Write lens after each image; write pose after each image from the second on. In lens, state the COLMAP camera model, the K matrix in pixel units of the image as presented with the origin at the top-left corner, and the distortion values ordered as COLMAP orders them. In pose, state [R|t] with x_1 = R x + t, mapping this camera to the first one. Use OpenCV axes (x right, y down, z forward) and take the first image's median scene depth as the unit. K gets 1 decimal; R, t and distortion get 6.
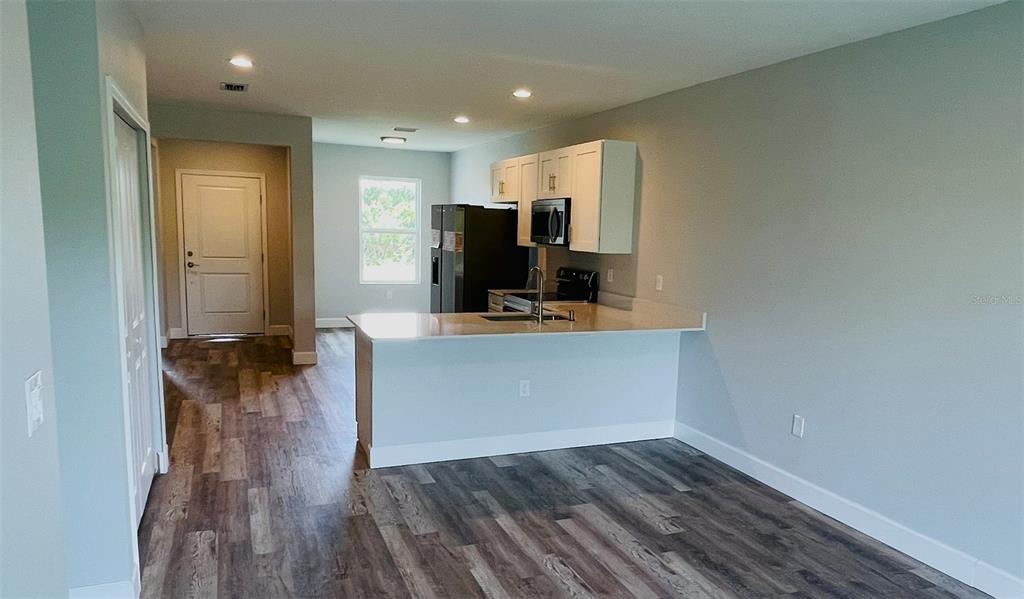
lens RADIAL K [[708.5, 0, 562.9], [0, 708.5, 344.2], [0, 0, 1]] dist [0.021602, -0.003258]
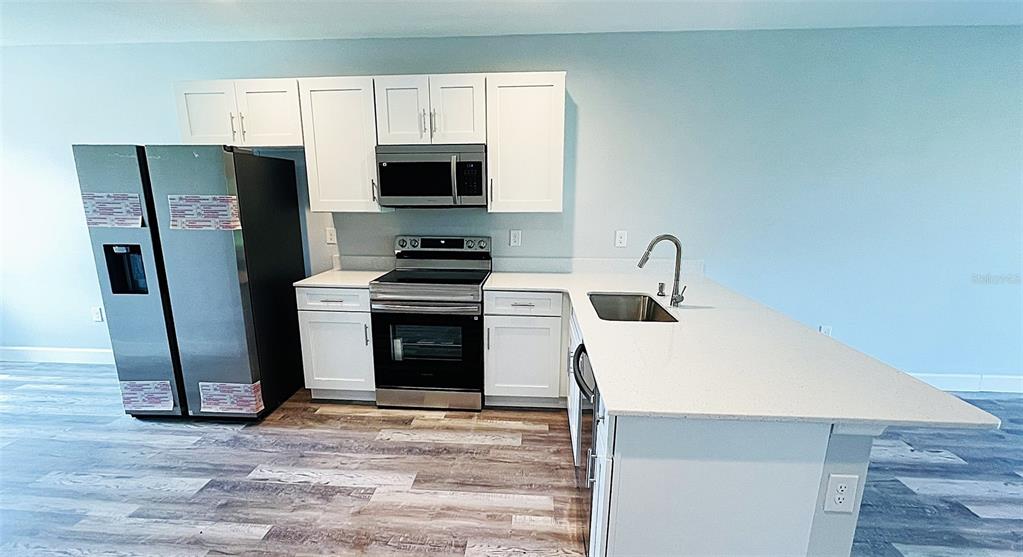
lens RADIAL K [[451.1, 0, 502.4], [0, 451.1, 297.4], [0, 0, 1]] dist [0.009397, 0.000206]
pose [[0.476799, -0.224802, 0.849780, -0.624236], [0.157193, 0.972967, 0.169191, -0.177710], [-0.864843, 0.052909, 0.499247, 1.071028]]
